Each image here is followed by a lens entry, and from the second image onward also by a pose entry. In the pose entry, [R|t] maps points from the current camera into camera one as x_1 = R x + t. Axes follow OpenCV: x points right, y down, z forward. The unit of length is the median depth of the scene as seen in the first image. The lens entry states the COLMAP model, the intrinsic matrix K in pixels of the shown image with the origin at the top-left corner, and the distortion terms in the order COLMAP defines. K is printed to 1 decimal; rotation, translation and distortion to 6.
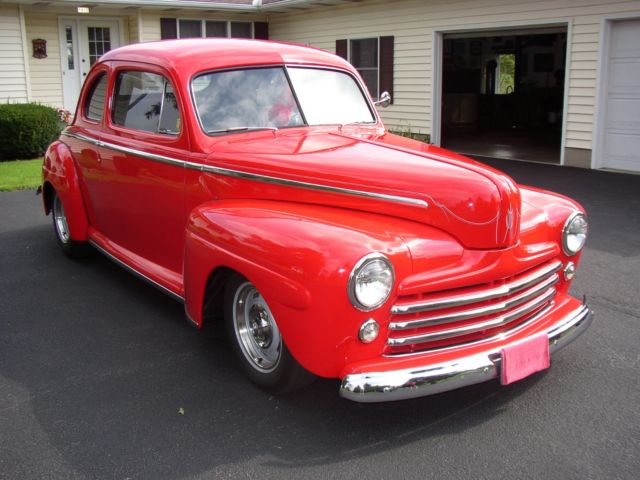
lens RADIAL K [[660.8, 0, 320.0], [0, 660.8, 240.0], [0, 0, 1]] dist [-0.072832, 0.008691]
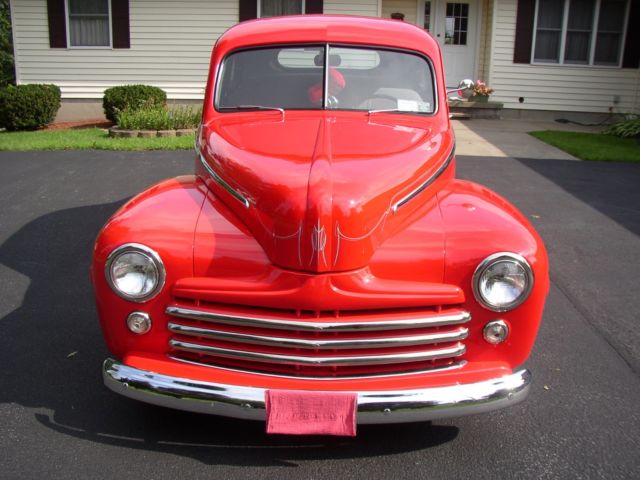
lens RADIAL K [[660.8, 0, 320.0], [0, 660.8, 240.0], [0, 0, 1]] dist [-0.072832, 0.008691]
pose [[0.813209, 0.186275, -0.551356, 0.695698], [-0.167918, 0.982201, 0.084169, -0.093500], [0.557221, 0.024135, 0.830014, 0.309148]]
